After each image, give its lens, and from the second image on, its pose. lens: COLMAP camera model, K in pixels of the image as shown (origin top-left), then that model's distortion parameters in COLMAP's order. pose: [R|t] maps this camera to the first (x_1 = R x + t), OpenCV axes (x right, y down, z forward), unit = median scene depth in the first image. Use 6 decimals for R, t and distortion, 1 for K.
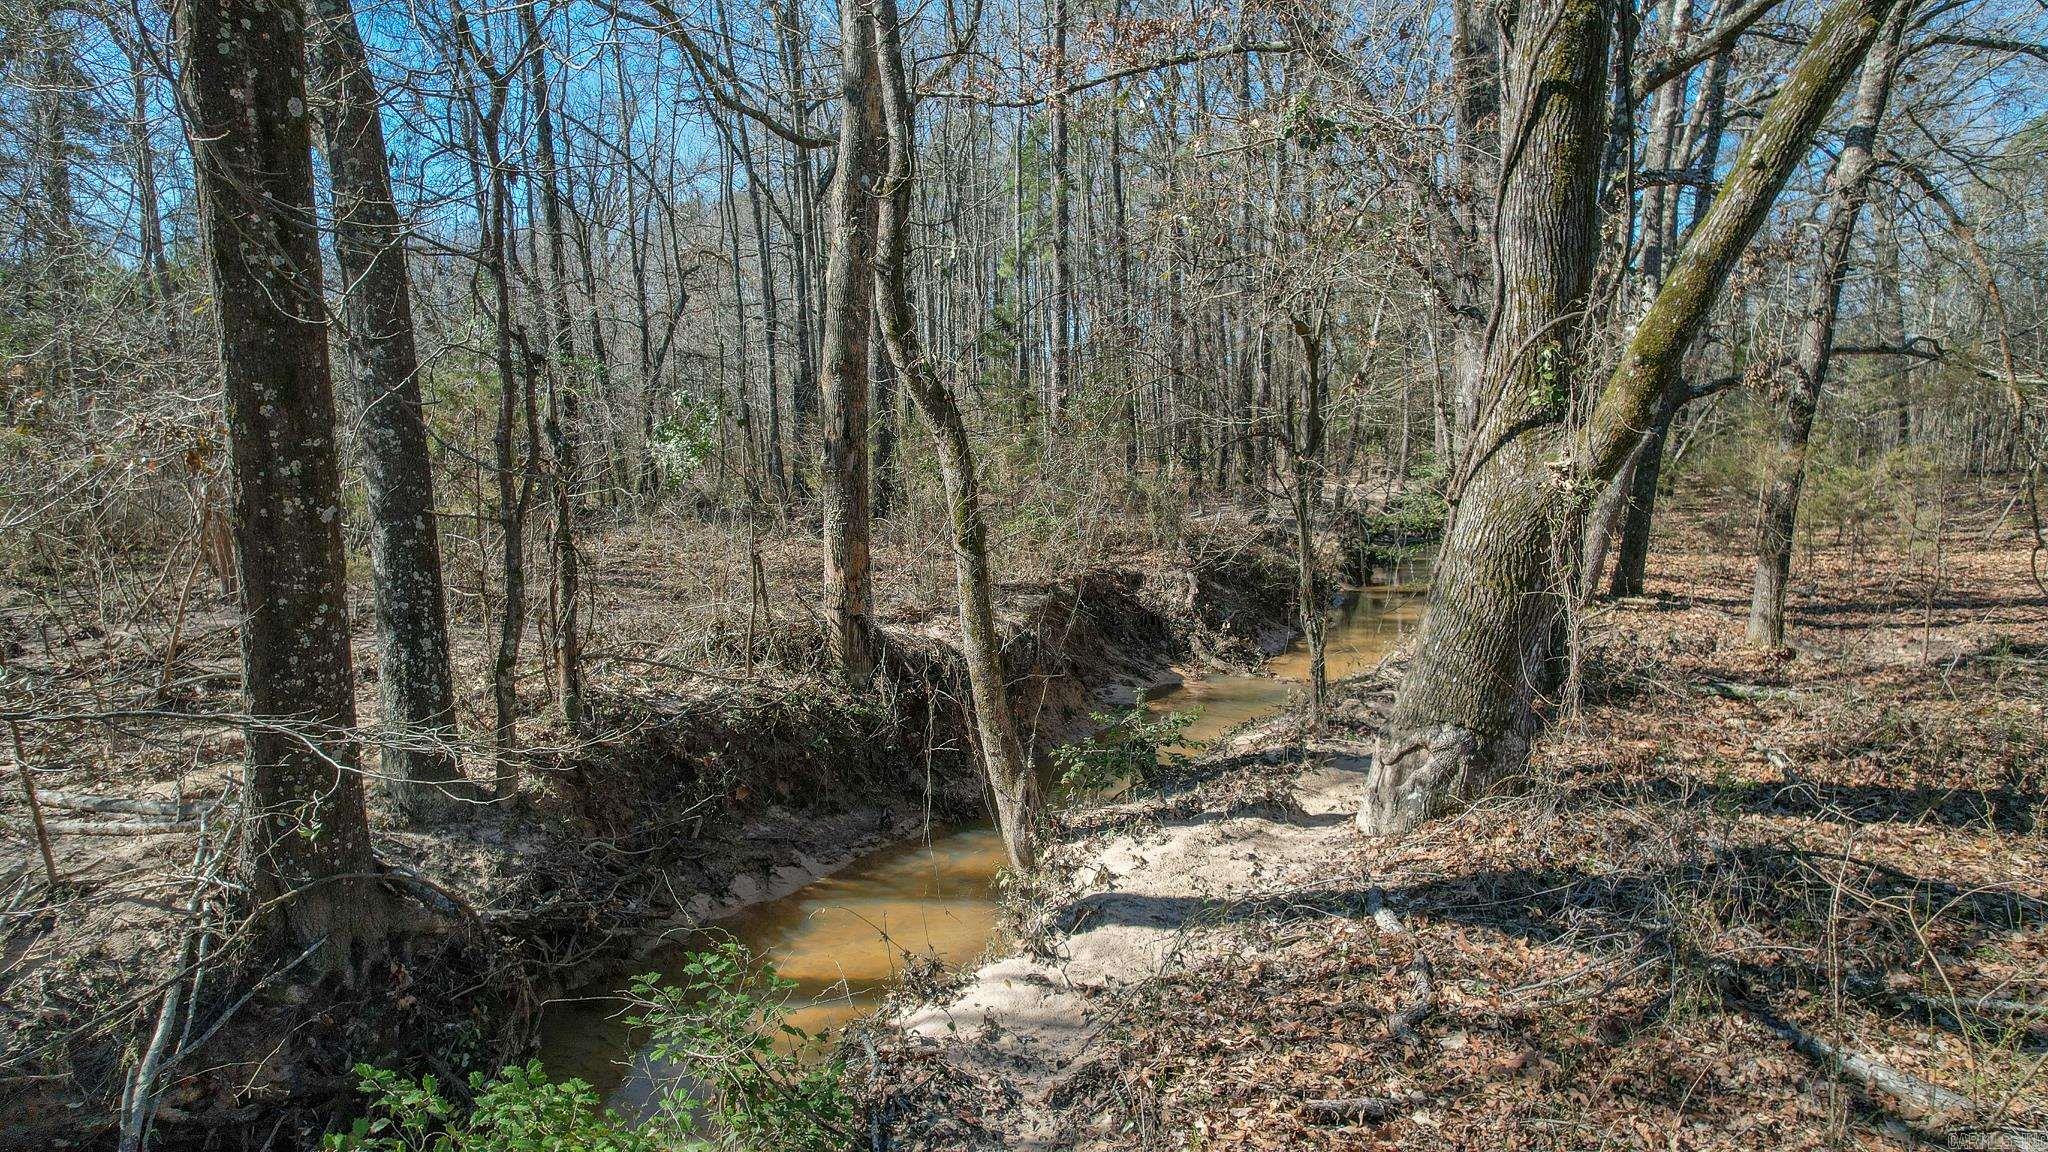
lens RADIAL K [[1282.2, 0, 1031.7], [0, 1282.2, 575.7], [0, 0, 1]] dist [-0.073989, 0.065336]
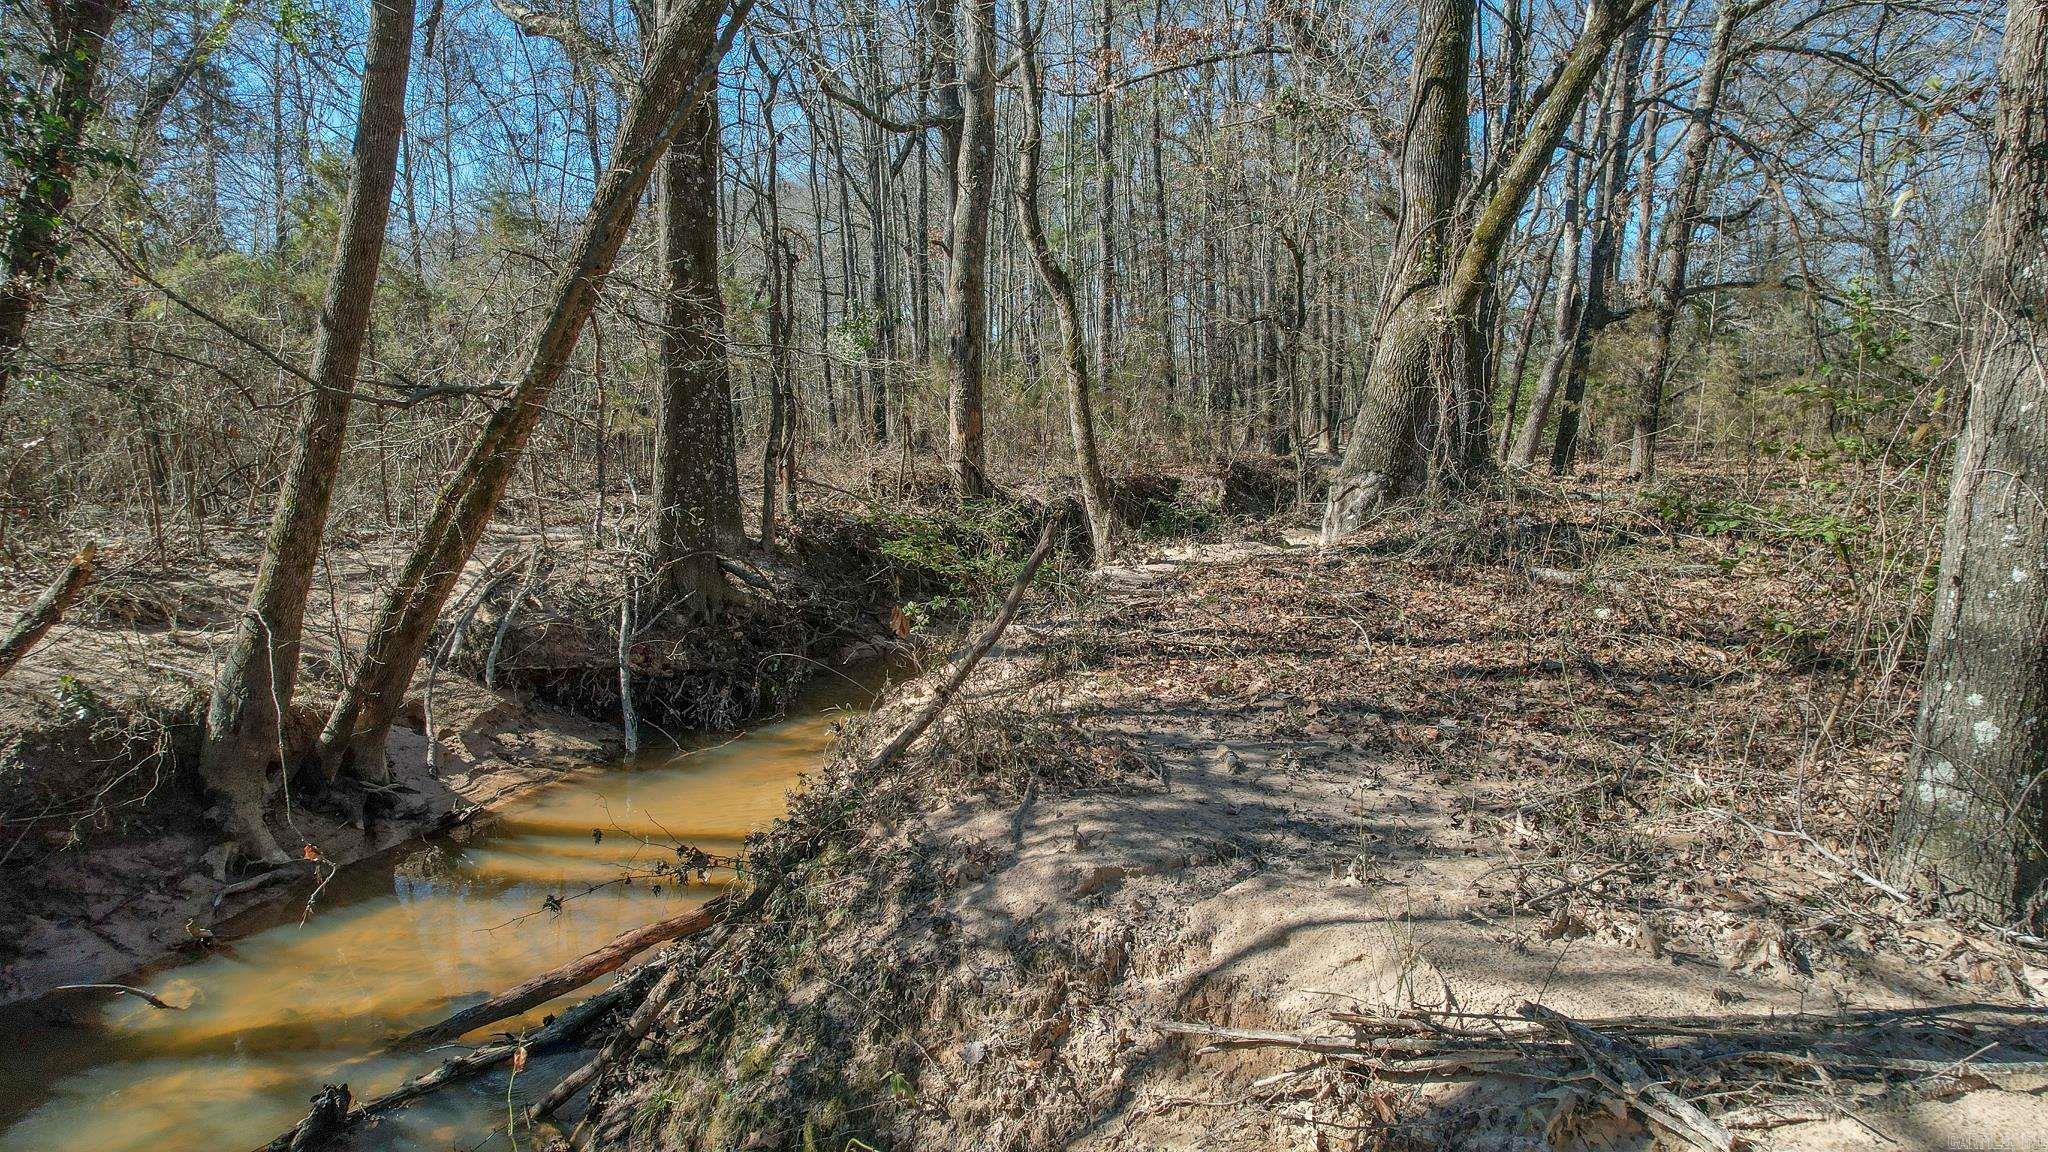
lens RADIAL K [[1282.2, 0, 1031.7], [0, 1282.2, 575.7], [0, 0, 1]] dist [-0.073989, 0.065336]
pose [[0.999634, 0.004341, -0.026713, -0.056404], [-0.004170, 0.999970, 0.006457, 0.211255], [0.026740, -0.006343, 0.999622, -0.566720]]
